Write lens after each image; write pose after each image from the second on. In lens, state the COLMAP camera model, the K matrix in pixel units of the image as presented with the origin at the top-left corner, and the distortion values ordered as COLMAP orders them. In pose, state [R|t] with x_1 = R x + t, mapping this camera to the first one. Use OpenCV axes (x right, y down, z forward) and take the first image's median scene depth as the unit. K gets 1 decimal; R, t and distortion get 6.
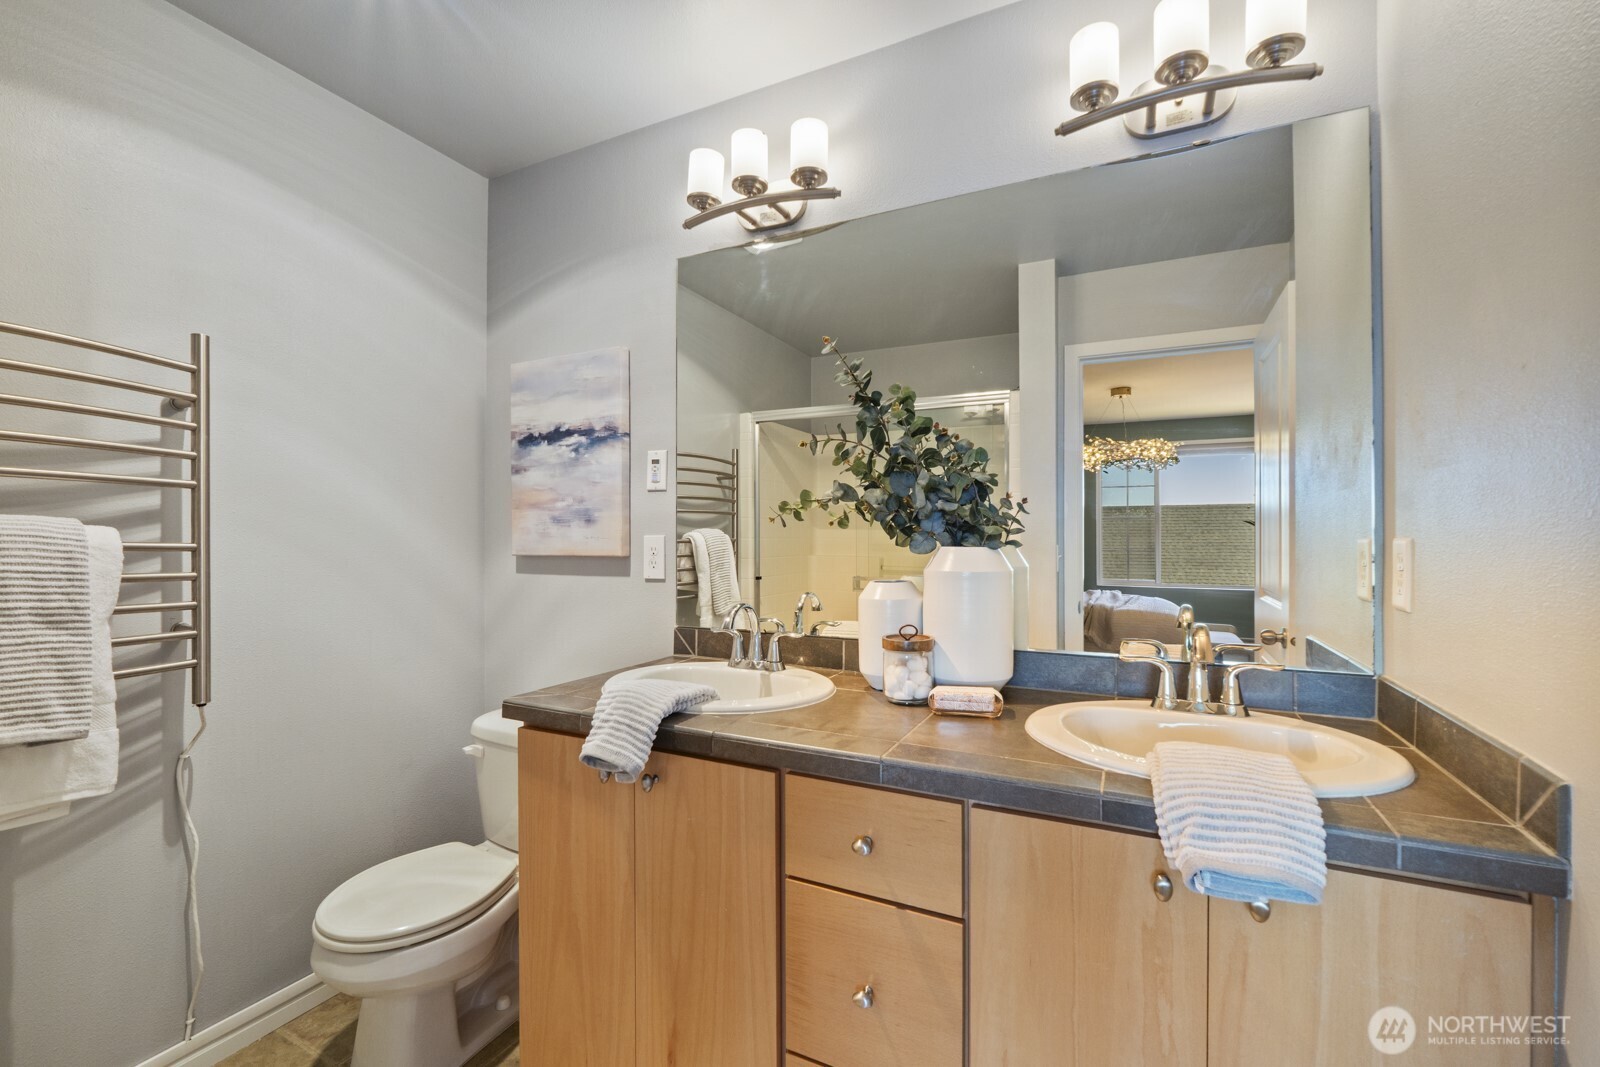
lens RADIAL K [[671.3, 0, 808.1], [0, 671.3, 532.7], [0, 0, 1]] dist [-0.000919, -0.000083]
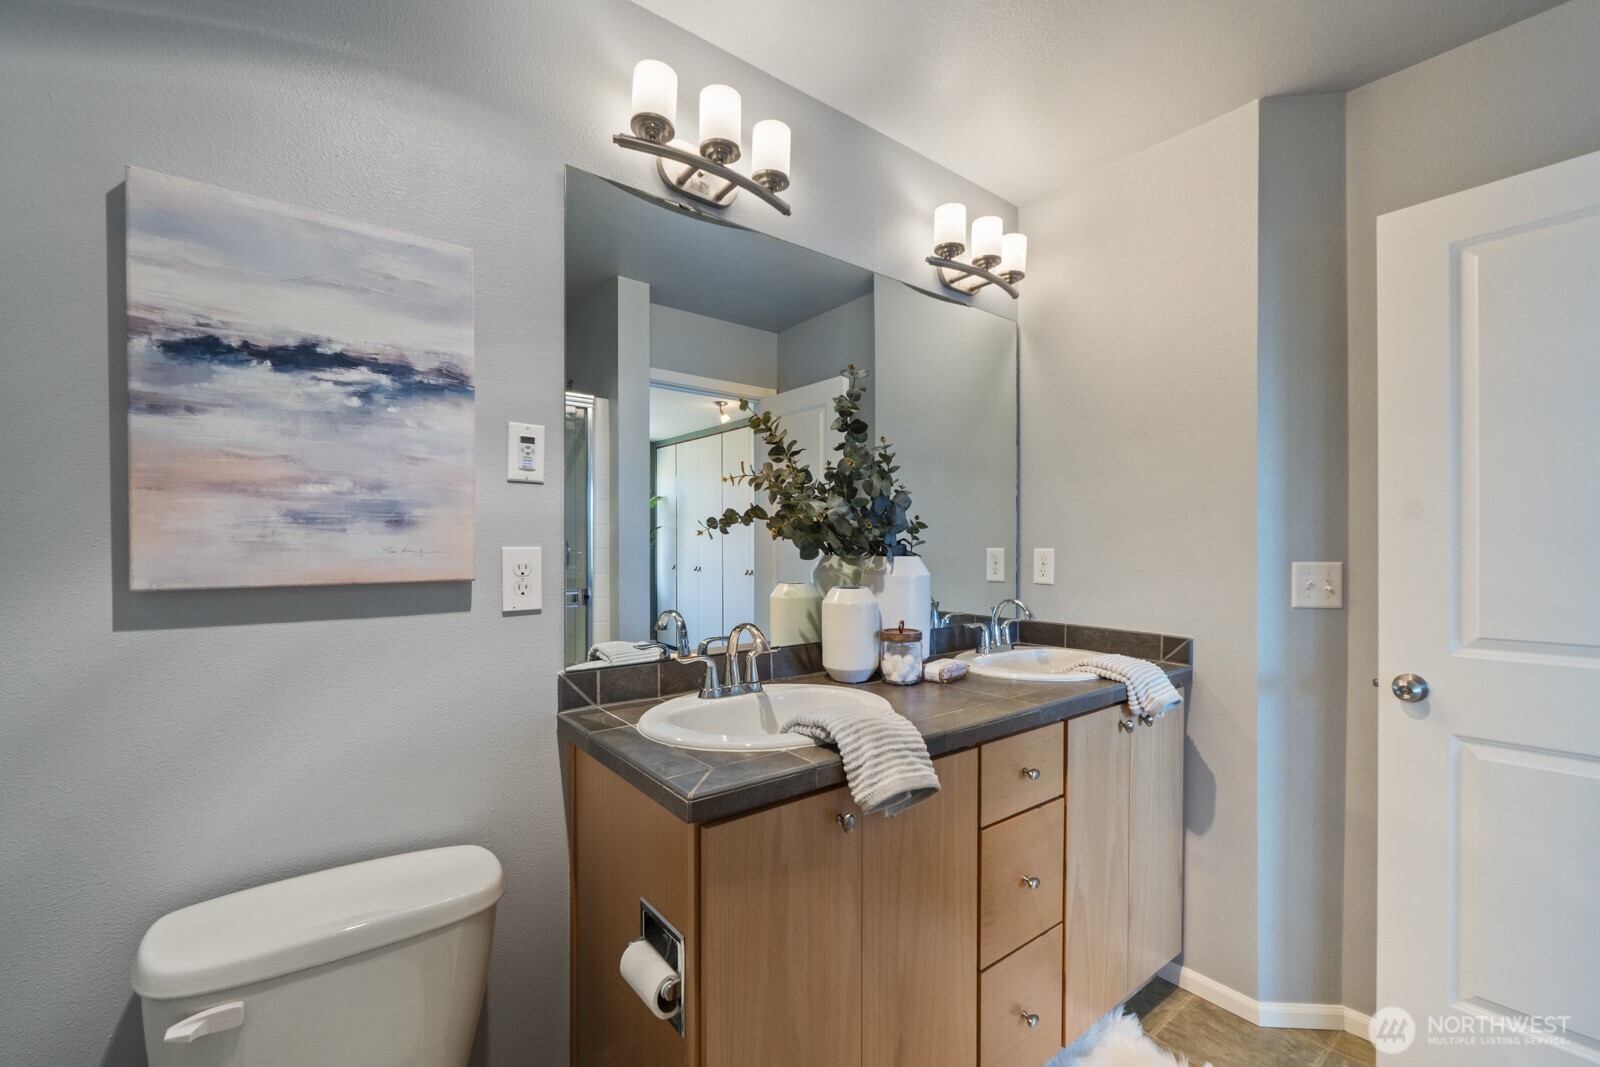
lens RADIAL K [[725.7, 0, 803.1], [0, 725.7, 536.1], [0, 0, 1]] dist [0.003093, -0.000187]
pose [[0.404873, 0.001770, 0.914371, -0.774762], [-0.018616, 0.999807, 0.006307, -0.016543], [-0.914184, -0.019575, 0.404827, 0.428696]]
